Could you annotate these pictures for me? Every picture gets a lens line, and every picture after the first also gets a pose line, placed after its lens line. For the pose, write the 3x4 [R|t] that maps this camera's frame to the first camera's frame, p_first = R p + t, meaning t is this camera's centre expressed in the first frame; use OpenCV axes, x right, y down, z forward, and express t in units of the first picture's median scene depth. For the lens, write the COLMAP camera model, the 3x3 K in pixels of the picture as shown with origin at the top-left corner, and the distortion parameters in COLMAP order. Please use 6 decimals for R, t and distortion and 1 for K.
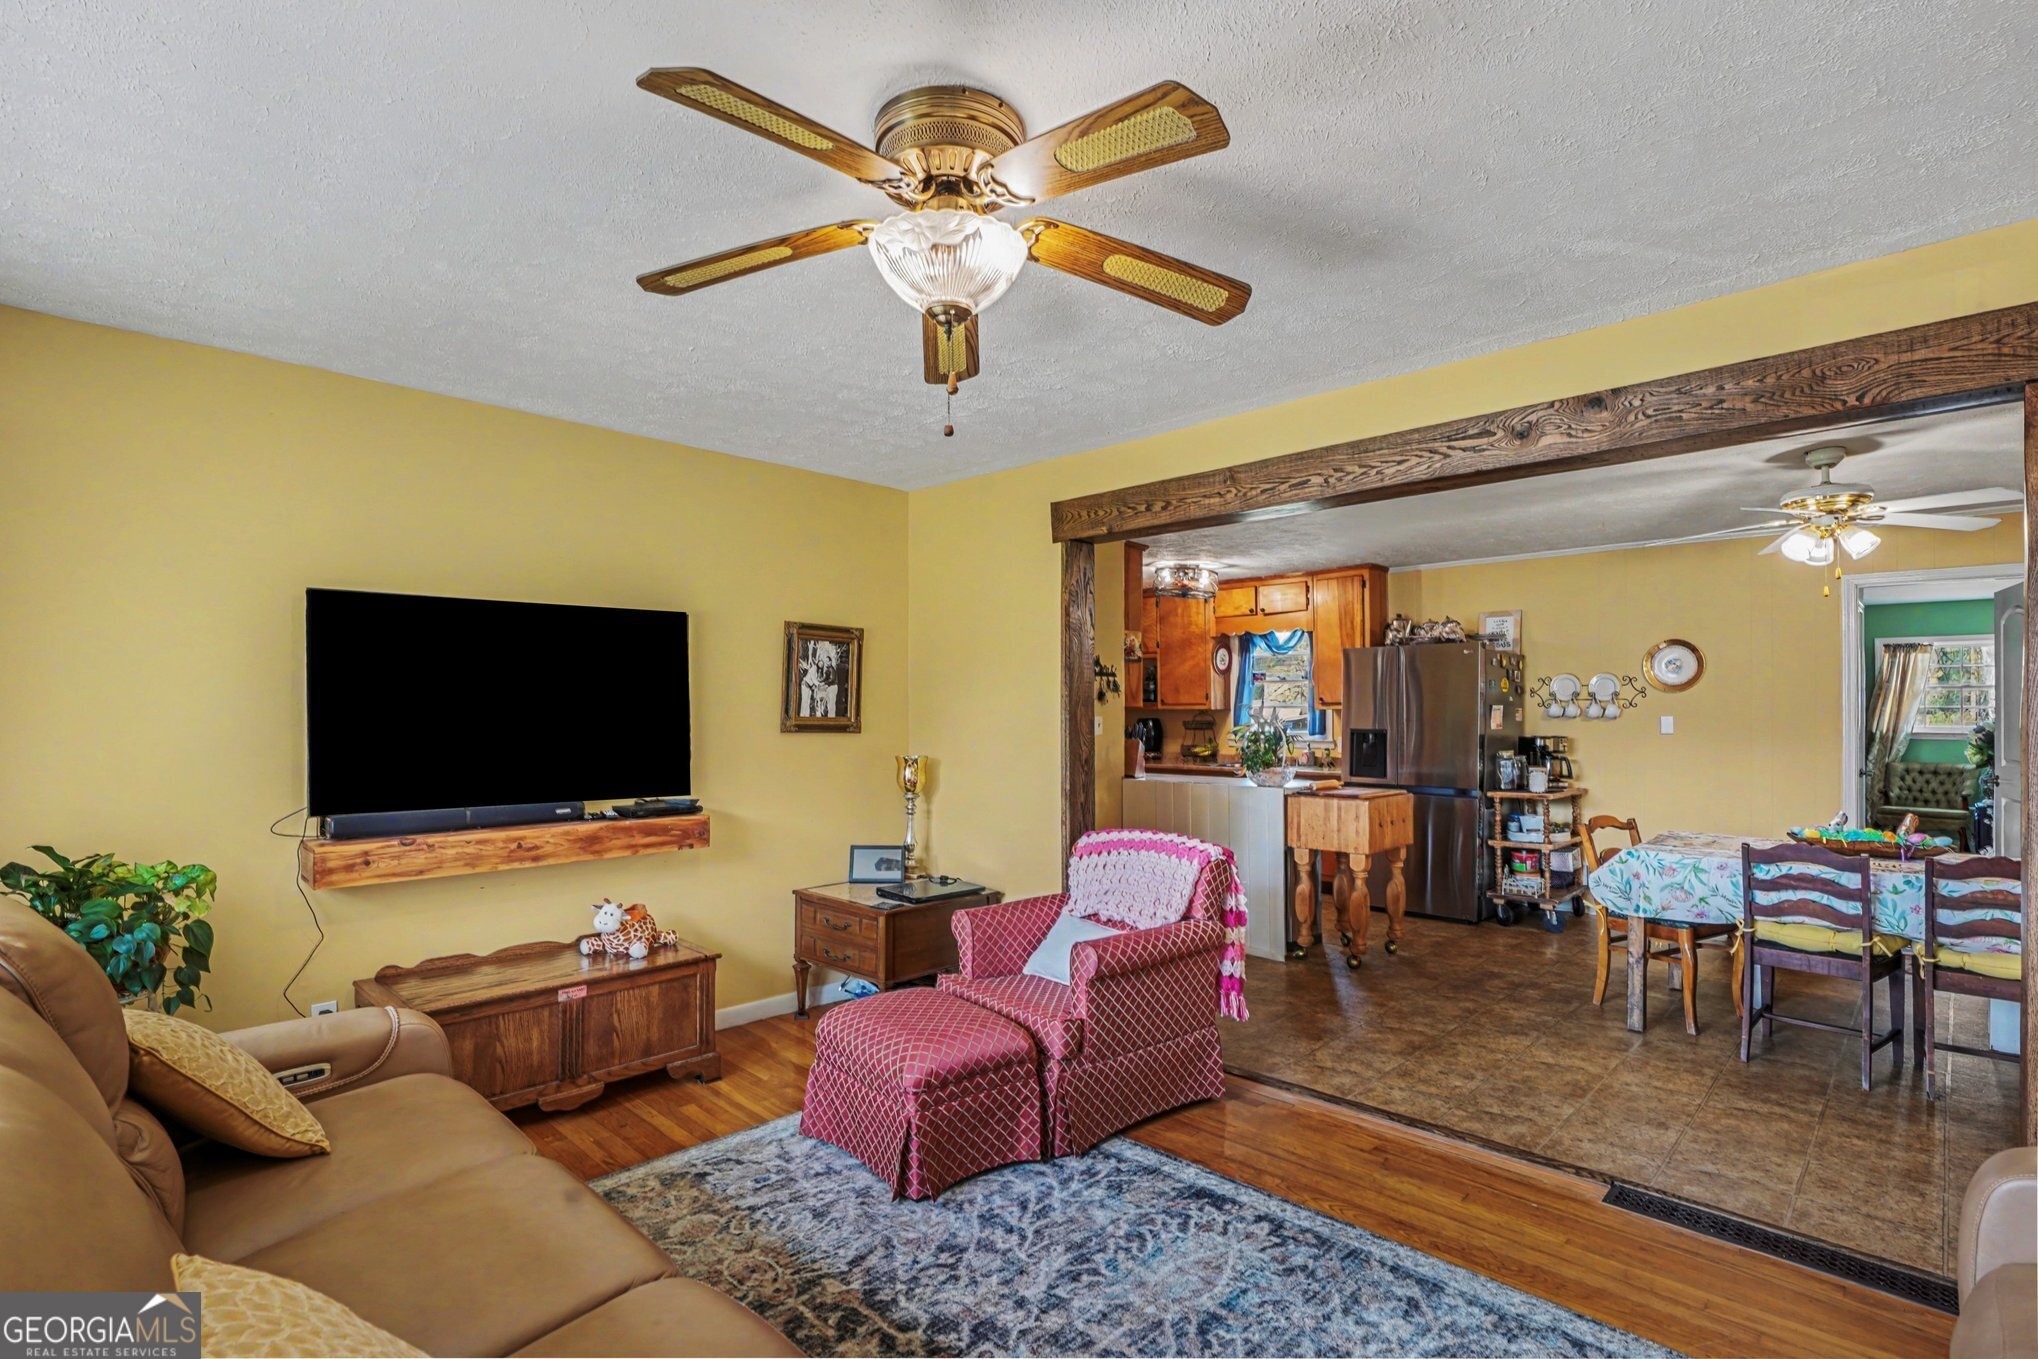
lens RADIAL K [[964.2, 0, 1023.0], [0, 964.2, 708.4], [0, 0, 1]] dist [0.000020, 0.000156]
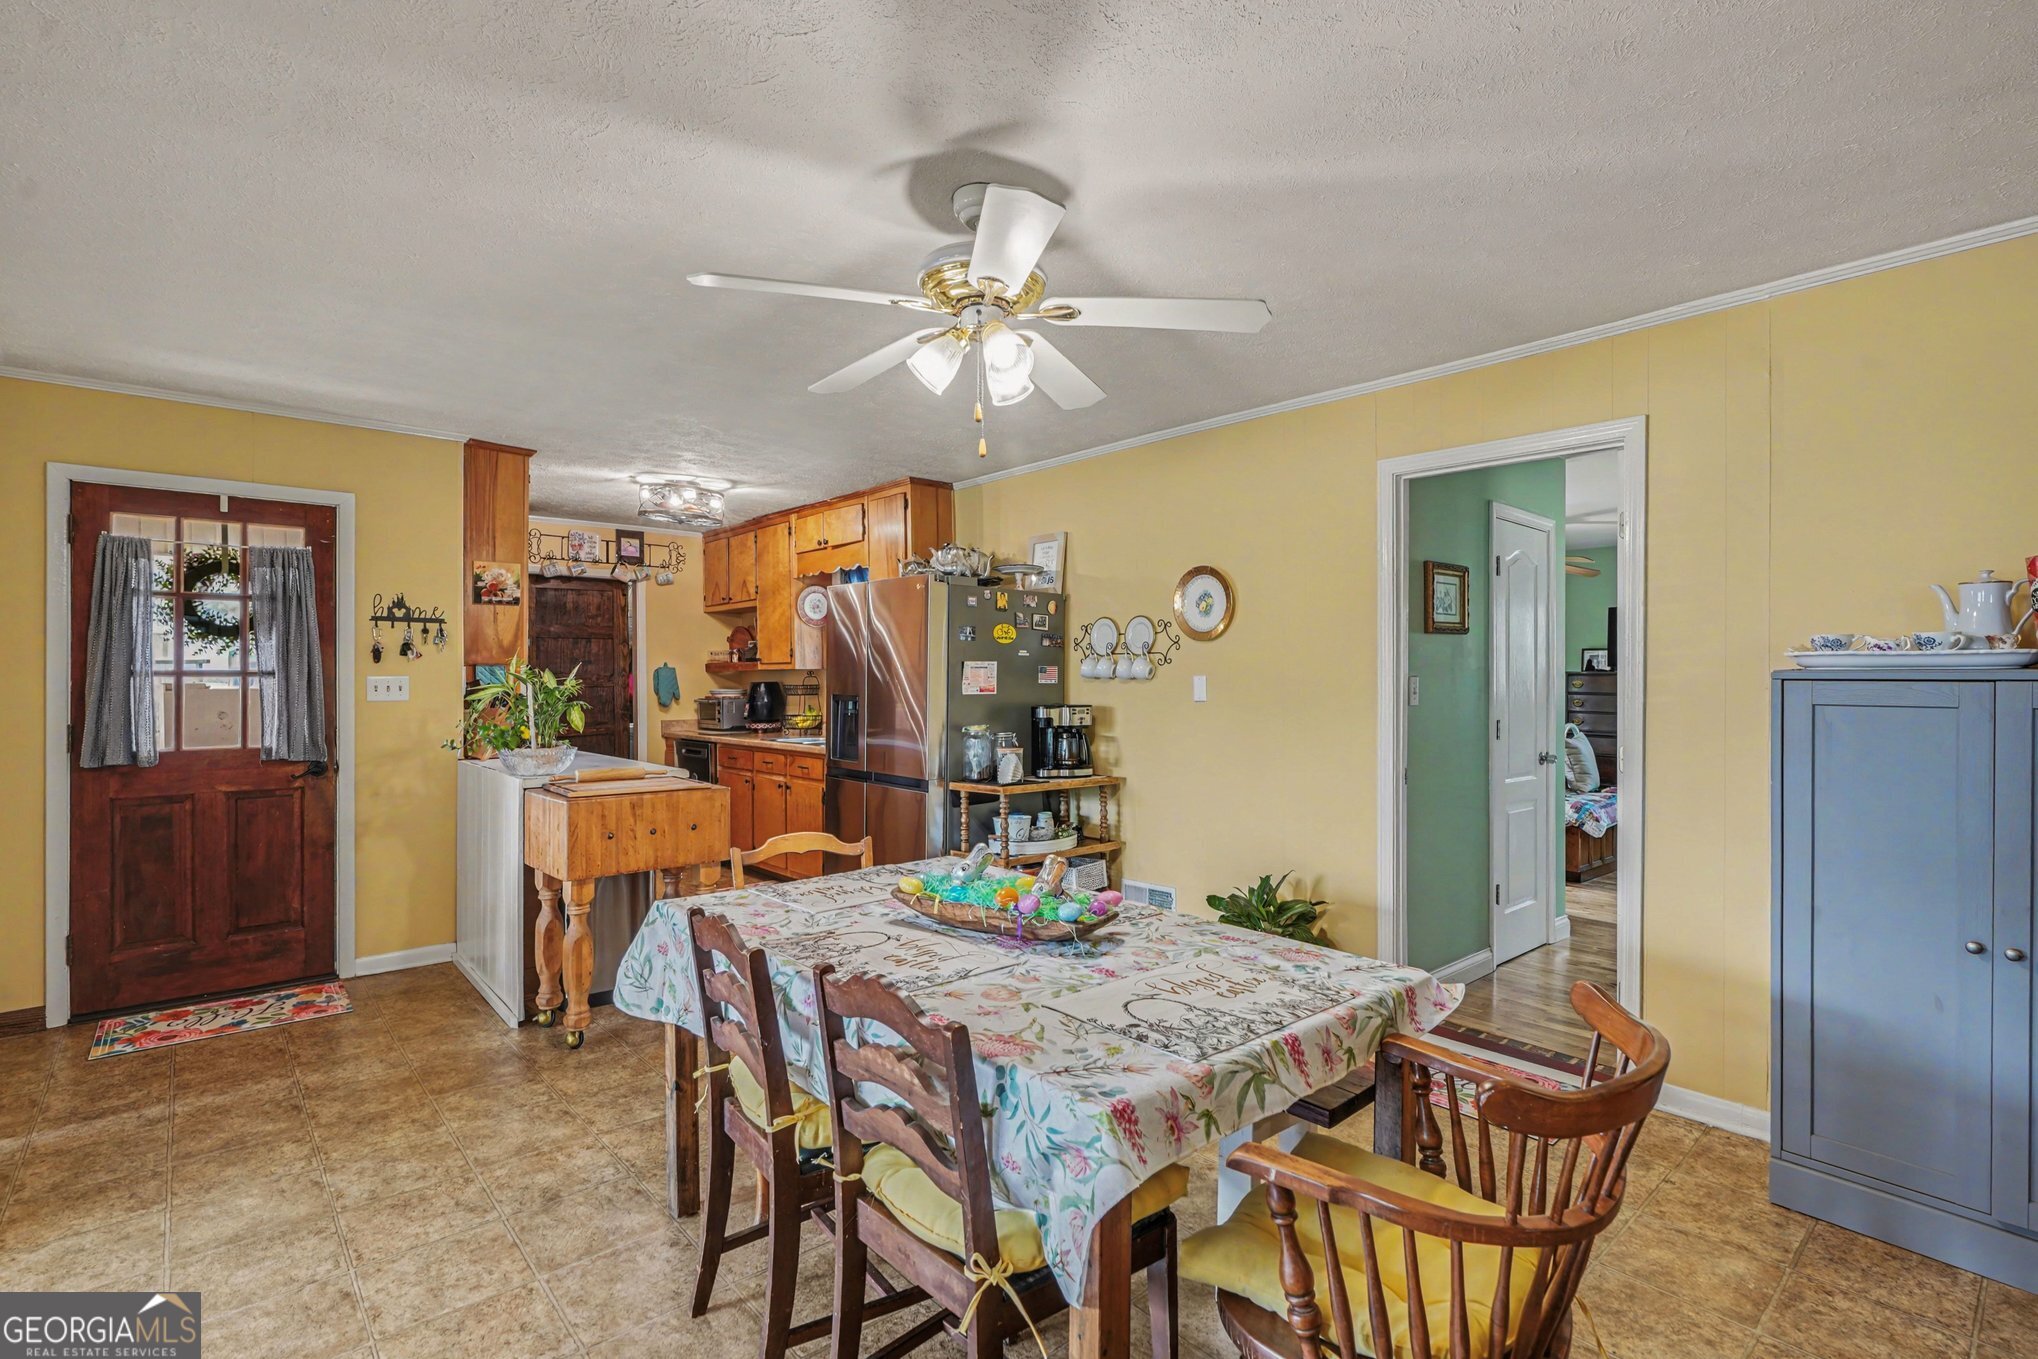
lens RADIAL K [[965.8, 0, 1019.0], [0, 965.8, 679.5], [0, 0, 1]] dist [0.000842, 0.000025]
pose [[0.997644, -0.000085, -0.068602, 0.942054], [0.000691, 0.999961, 0.008809, 0.006232], [0.068598, -0.008835, 0.997605, 0.458083]]
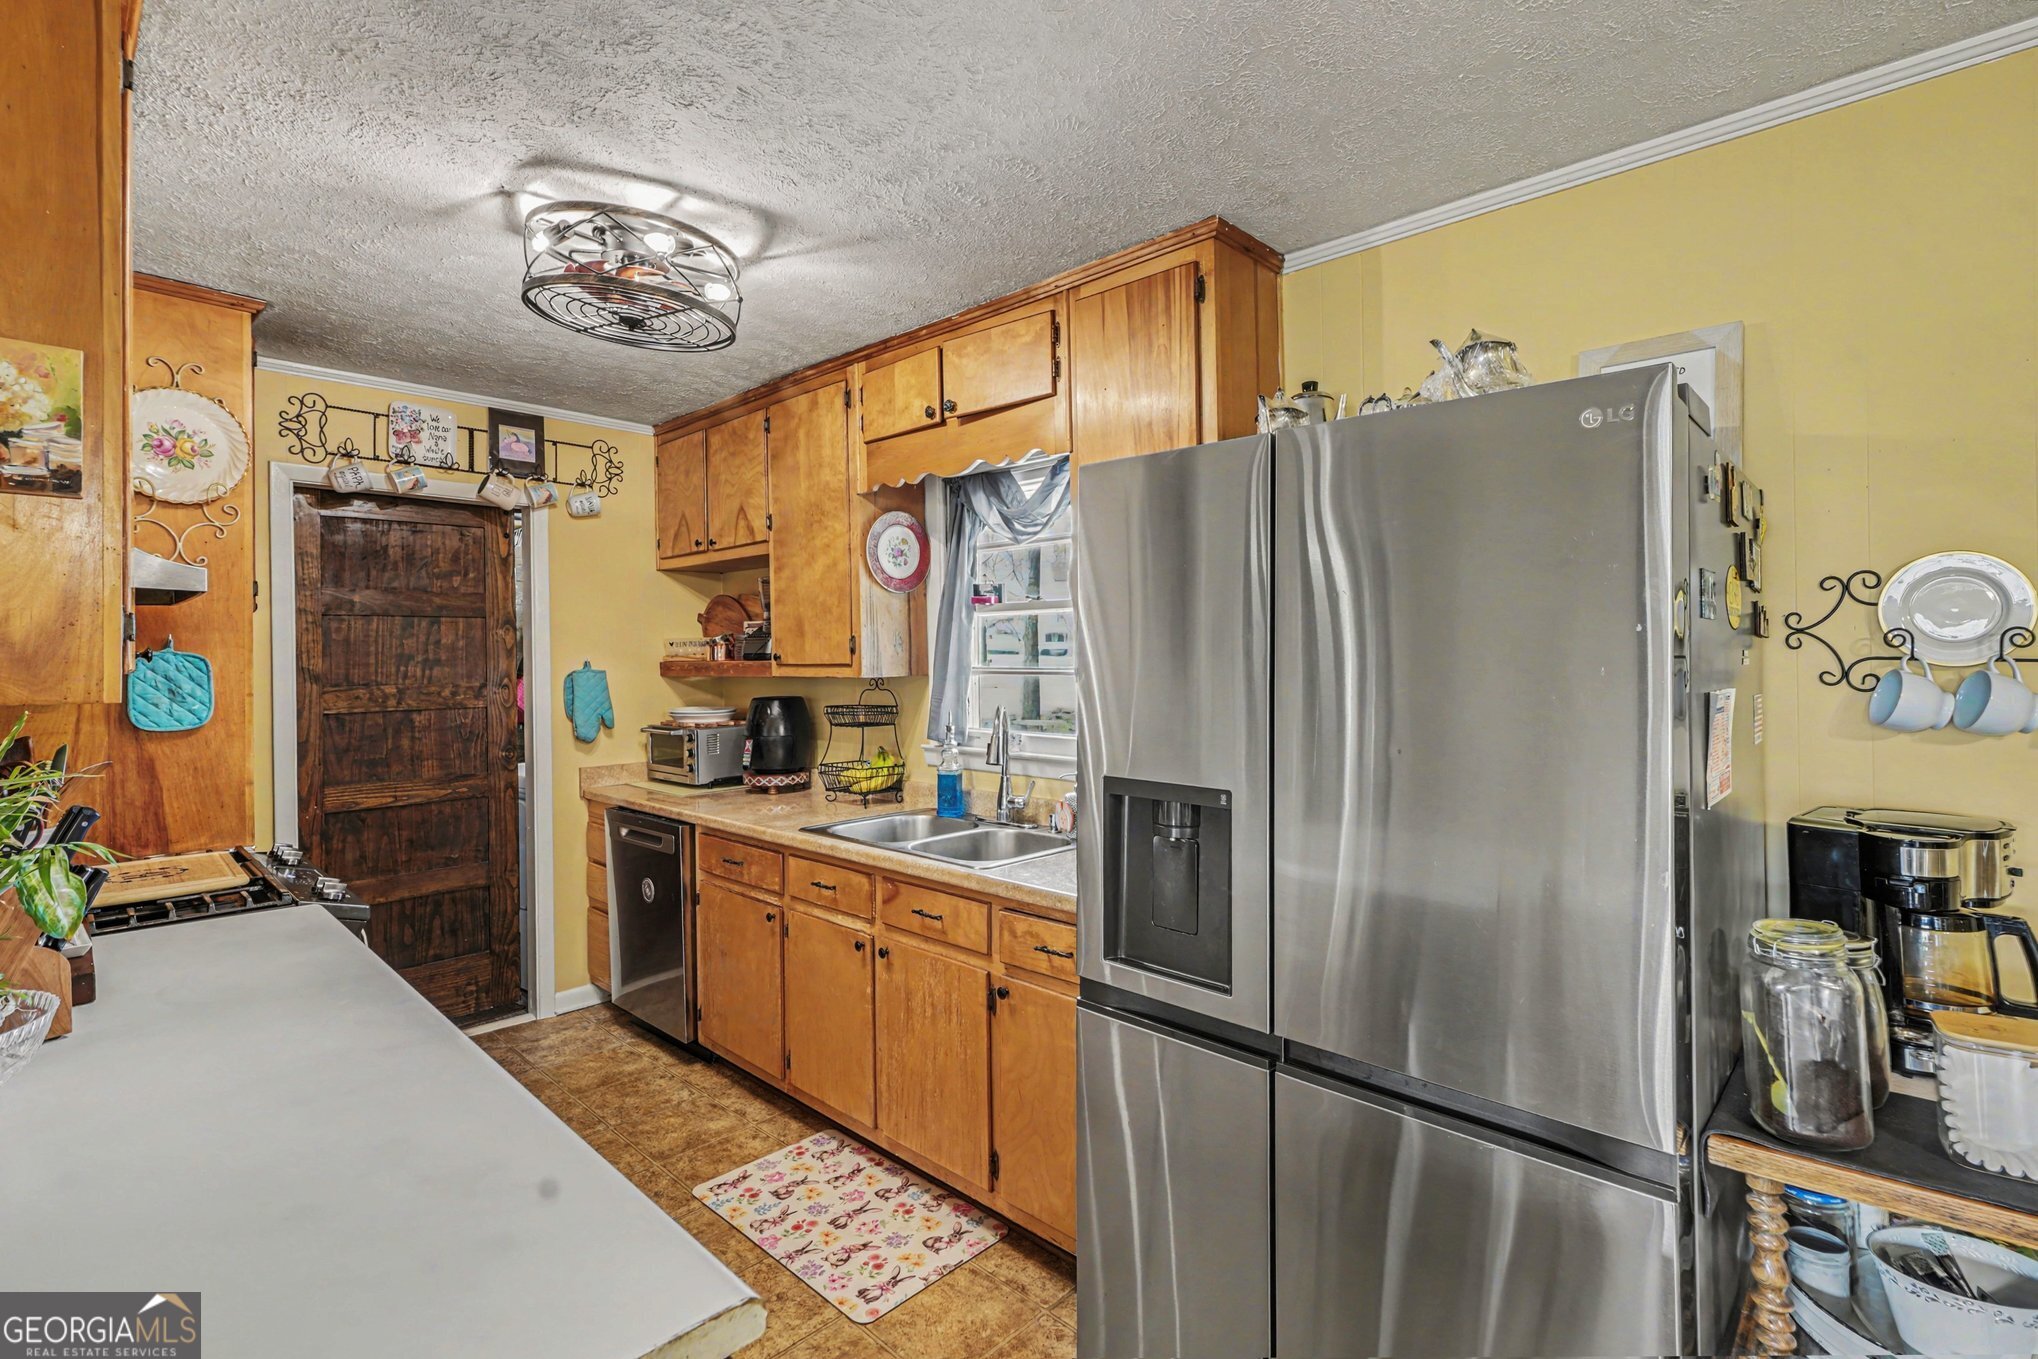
lens RADIAL K [[957.2, 0, 1038.4], [0, 957.2, 662.5], [0, 0, 1]] dist [-0.019151, -0.000107]
pose [[0.999501, -0.004656, 0.031255, 0.552513], [0.004291, 0.999922, 0.011740, -0.020318], [-0.031308, -0.011600, 0.999442, 1.309108]]
